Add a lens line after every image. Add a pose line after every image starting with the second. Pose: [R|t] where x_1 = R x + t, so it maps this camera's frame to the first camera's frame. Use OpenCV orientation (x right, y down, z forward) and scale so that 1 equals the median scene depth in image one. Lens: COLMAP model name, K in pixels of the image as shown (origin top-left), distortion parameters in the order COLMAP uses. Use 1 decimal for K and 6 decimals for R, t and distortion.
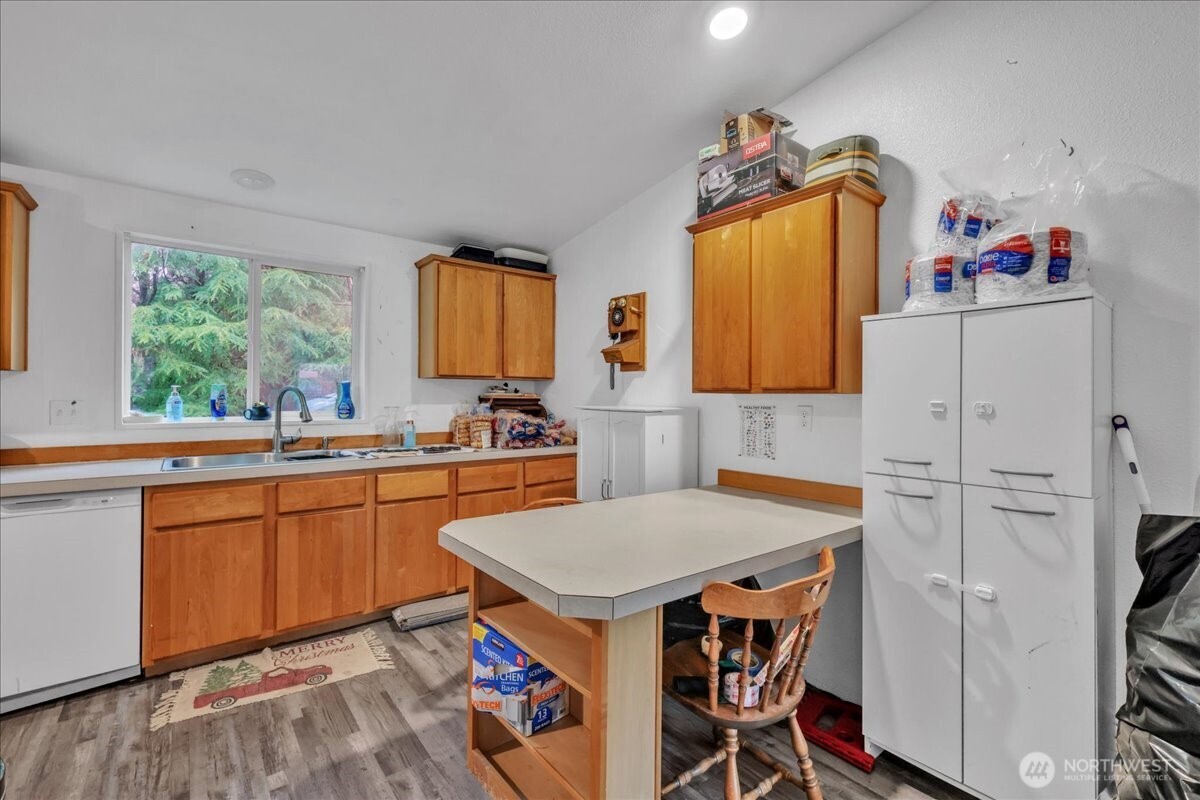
lens RADIAL K [[522.7, 0, 600.0], [0, 522.7, 400.0], [0, 0, 1]] dist [0.000304, 0.000063]
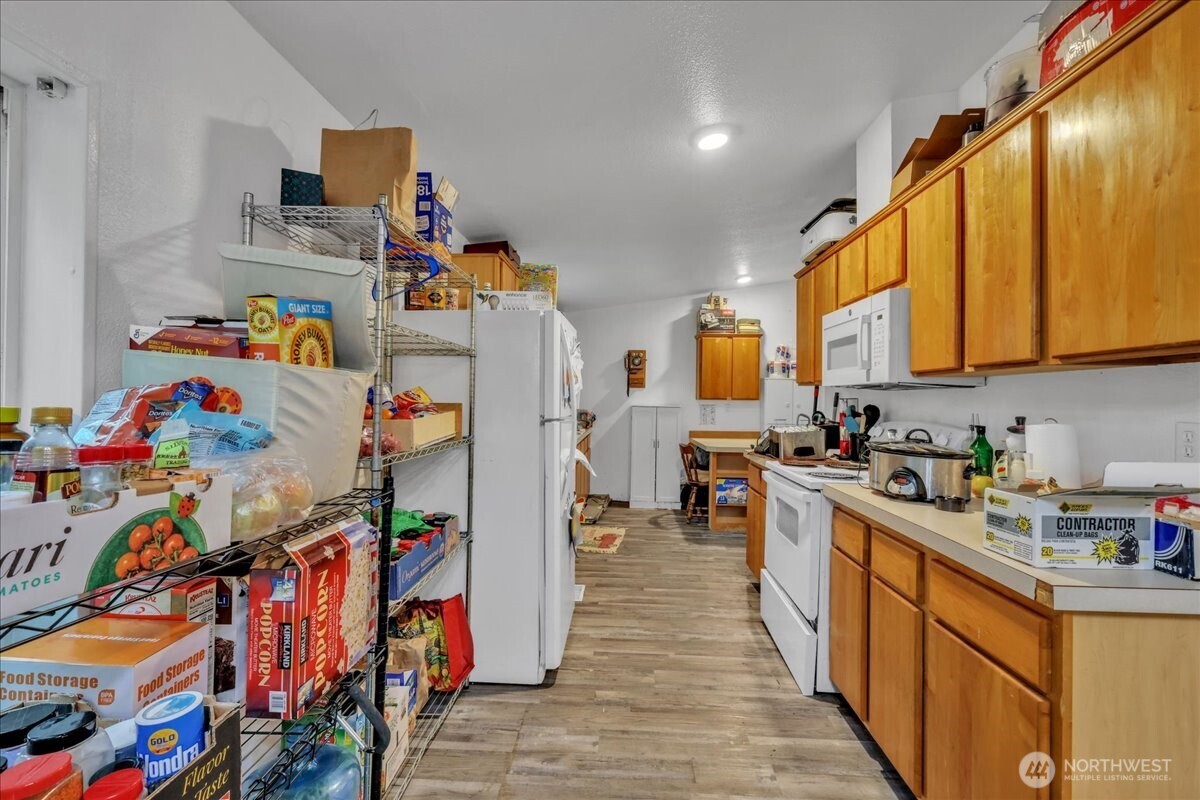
lens RADIAL K [[522.7, 0, 600.0], [0, 522.7, 400.0], [0, 0, 1]] dist [0.000304, 0.000063]
pose [[0.659784, 0.005139, 0.751438, -2.192331], [-0.004529, 0.999986, -0.002862, -0.001456], [-0.751442, -0.001516, 0.659798, -0.328604]]
